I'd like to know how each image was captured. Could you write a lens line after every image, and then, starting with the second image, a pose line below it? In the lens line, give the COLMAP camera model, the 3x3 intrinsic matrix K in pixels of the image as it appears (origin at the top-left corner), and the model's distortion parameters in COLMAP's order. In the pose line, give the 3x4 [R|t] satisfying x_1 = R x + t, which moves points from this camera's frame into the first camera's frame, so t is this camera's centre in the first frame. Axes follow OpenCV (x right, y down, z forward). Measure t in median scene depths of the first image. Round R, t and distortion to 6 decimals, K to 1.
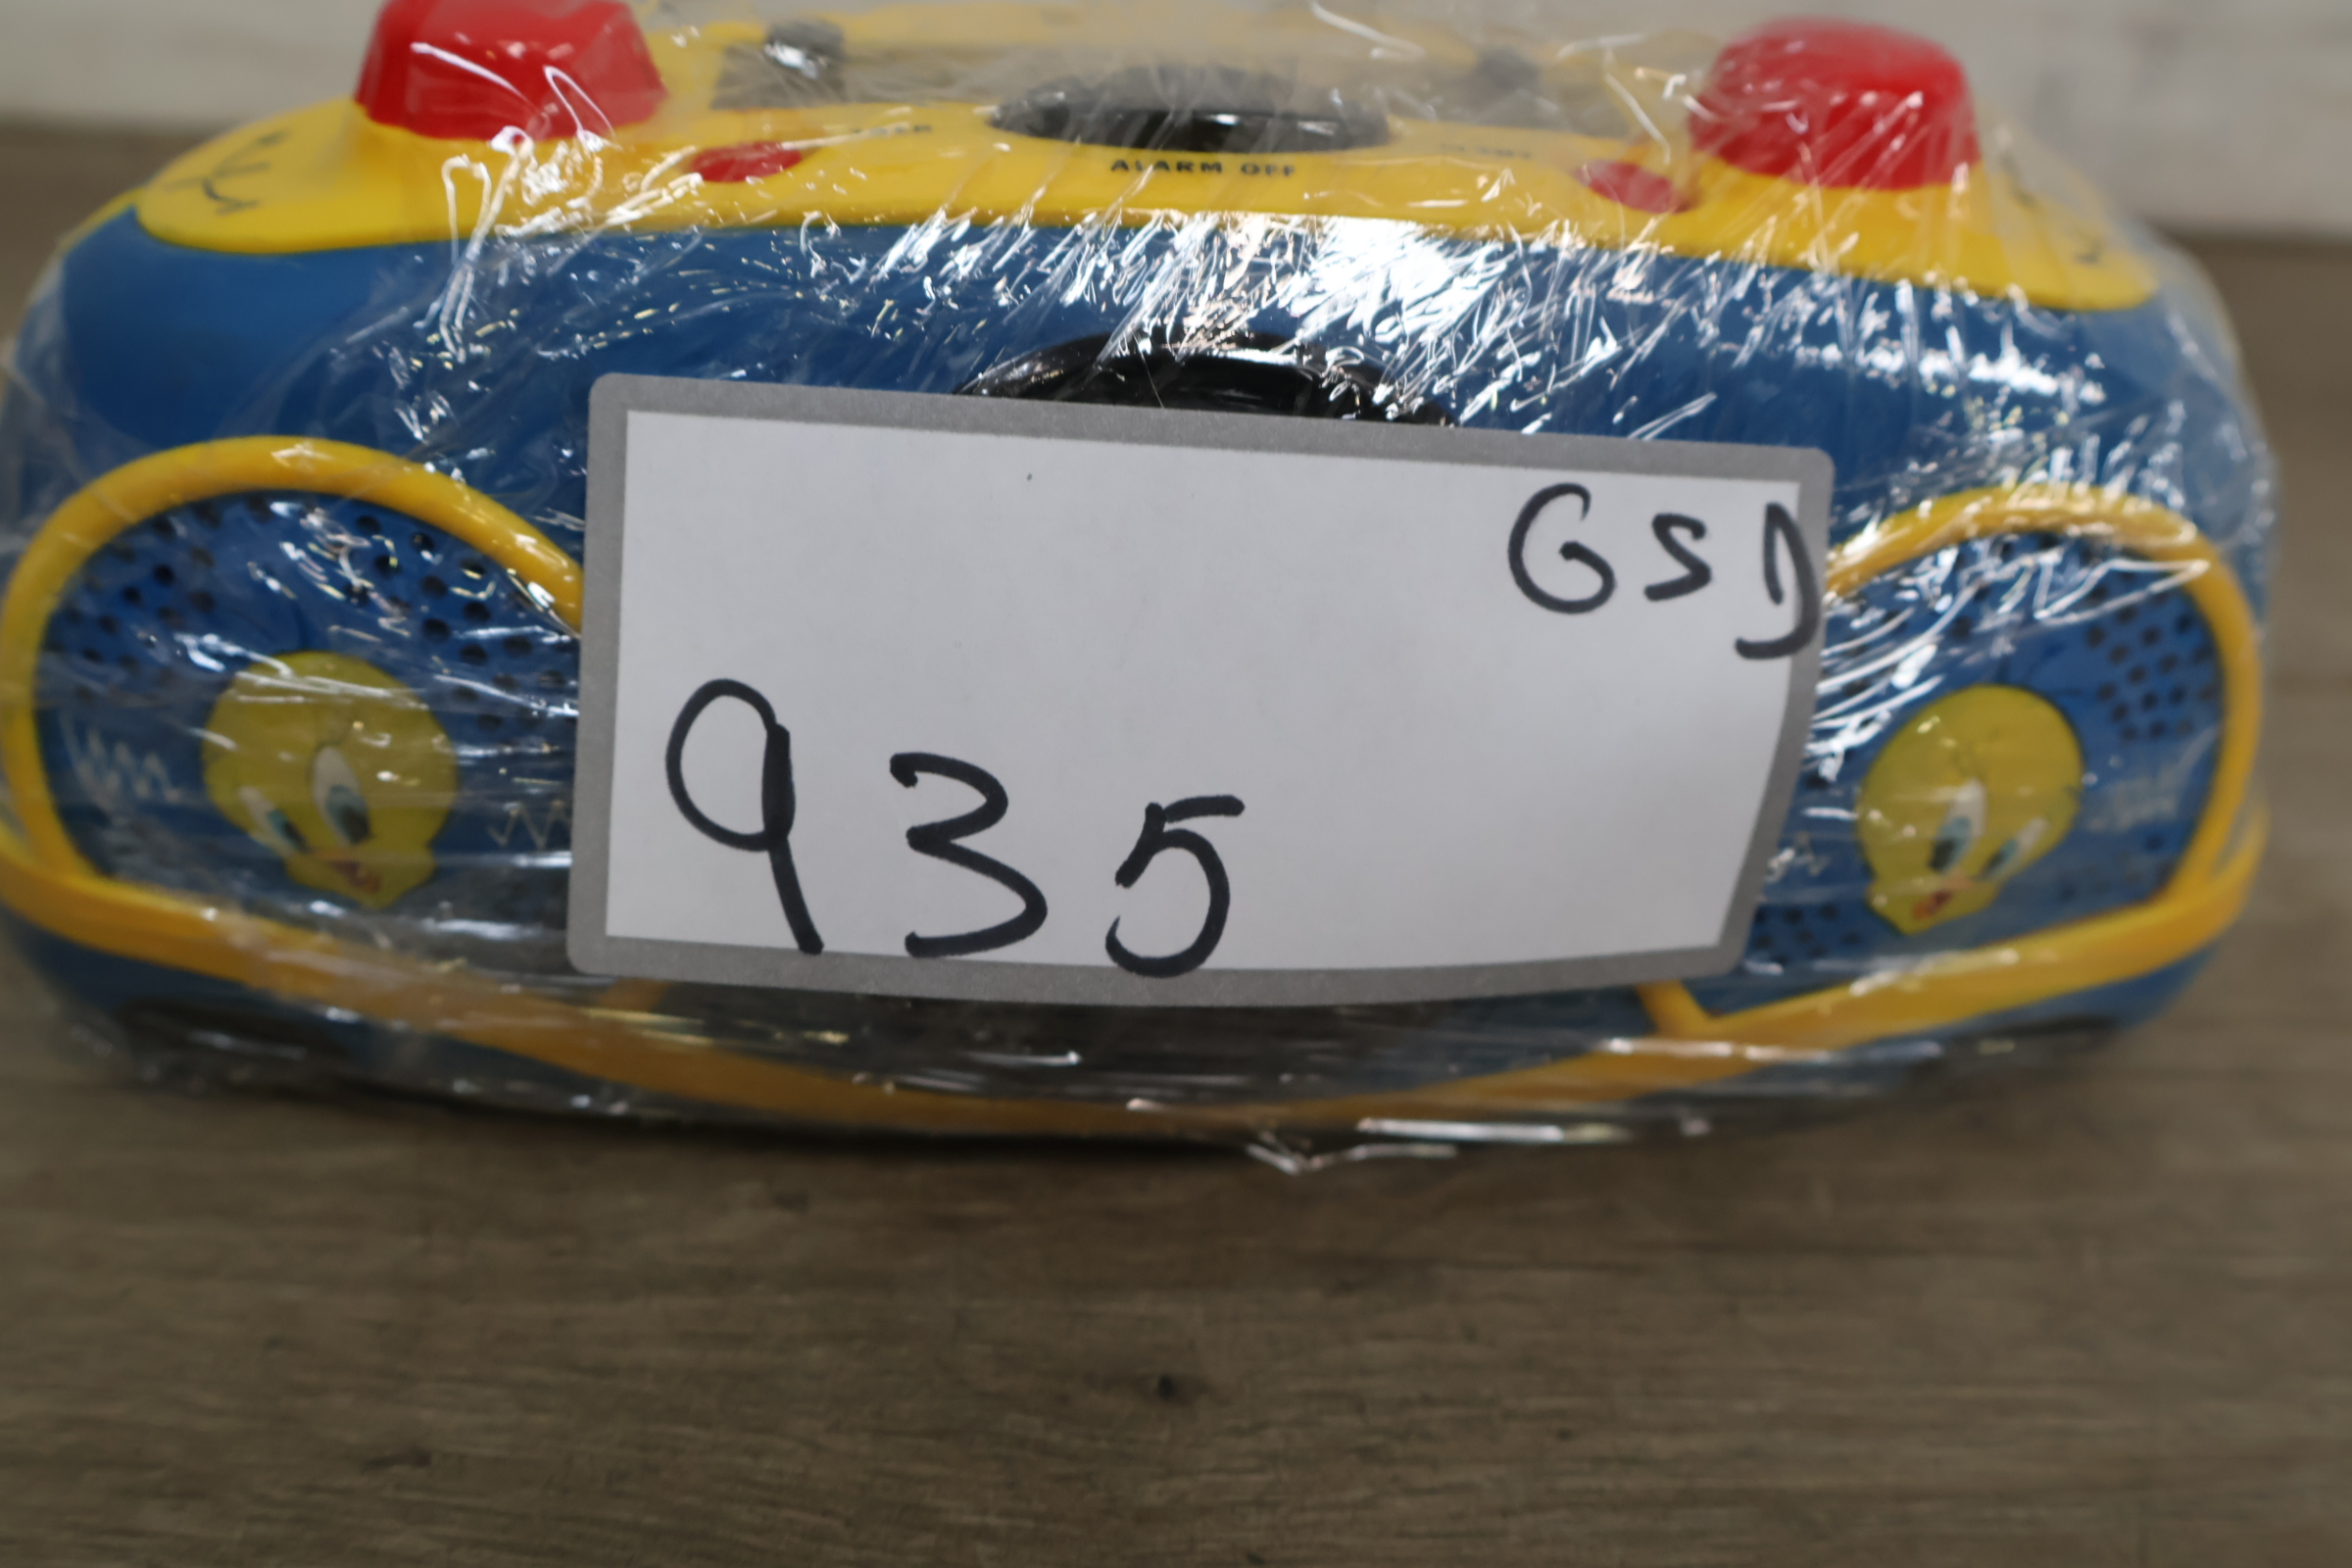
lens RADIAL K [[2691.5, 0, 1175.9], [0, 2691.5, 780.0], [0, 0, 1]] dist [0.016050, -0.031466]
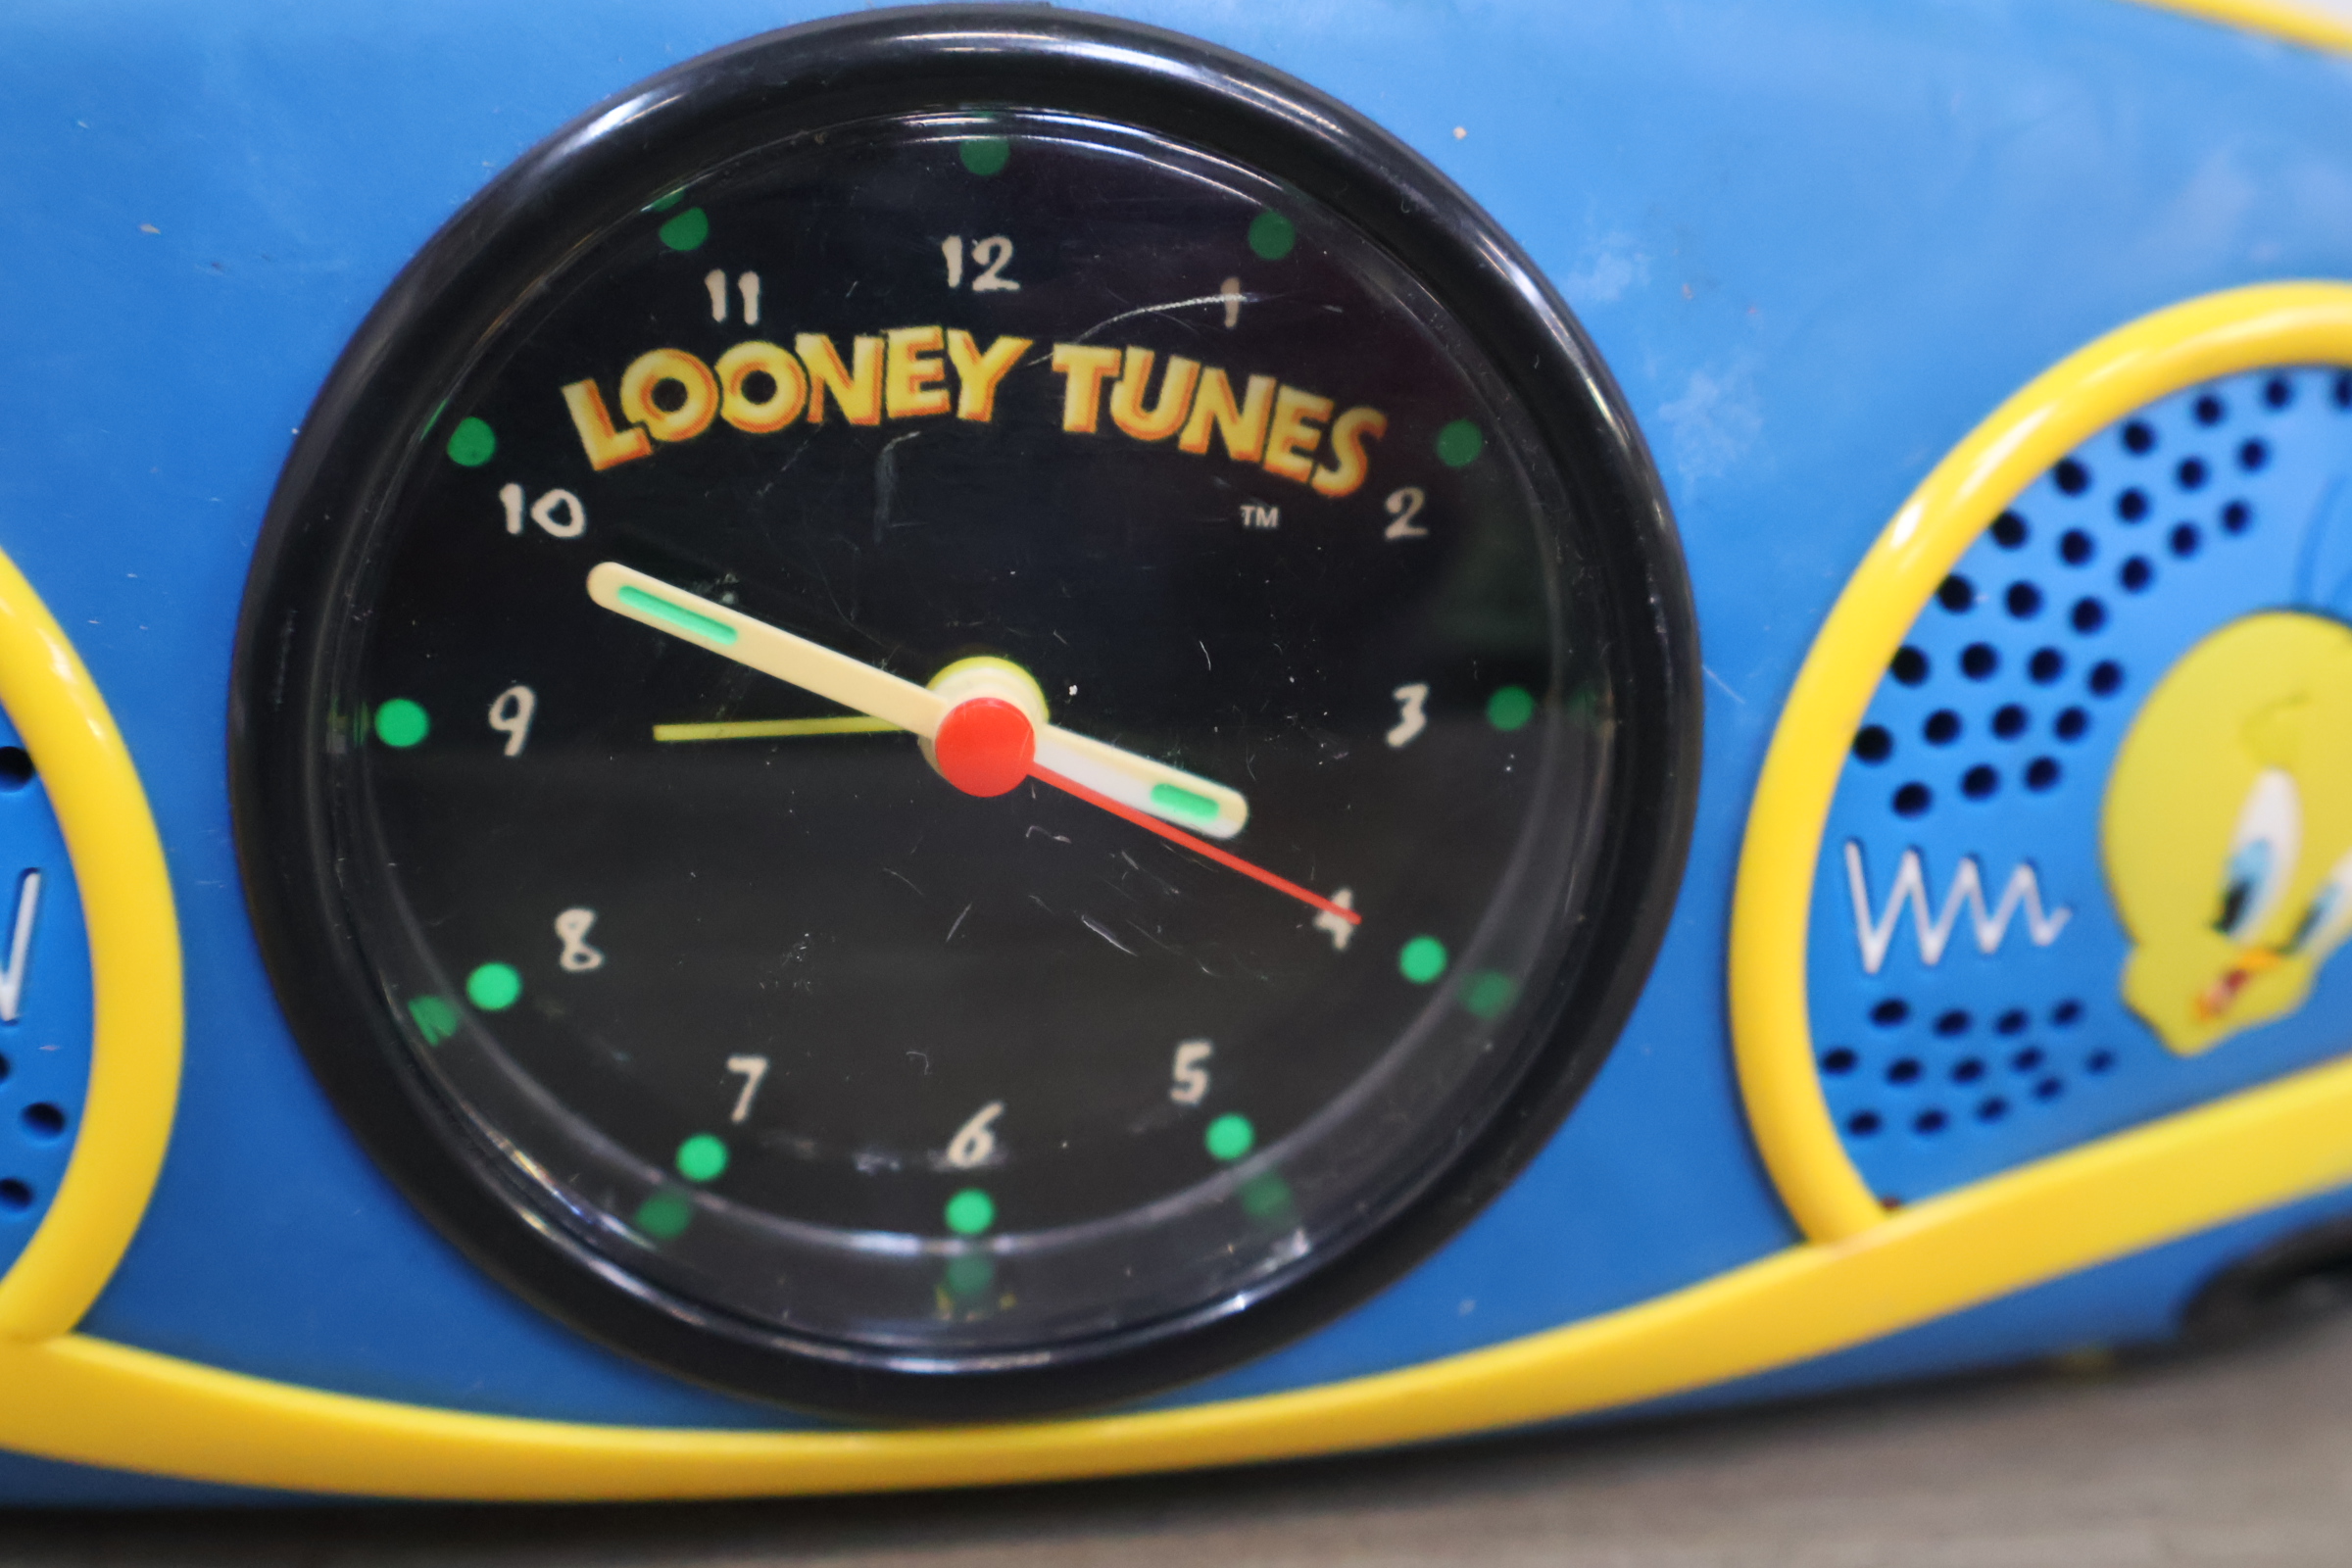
lens RADIAL K [[2767.1, 0, 1176.0], [0, 2767.1, 784.0], [0, 0, 1]] dist [0.035021, -0.034319]
pose [[0.995111, -0.055258, 0.081852, -0.009140], [0.071451, 0.974991, -0.210445, 0.125421], [-0.068177, 0.215265, 0.974173, 0.412924]]
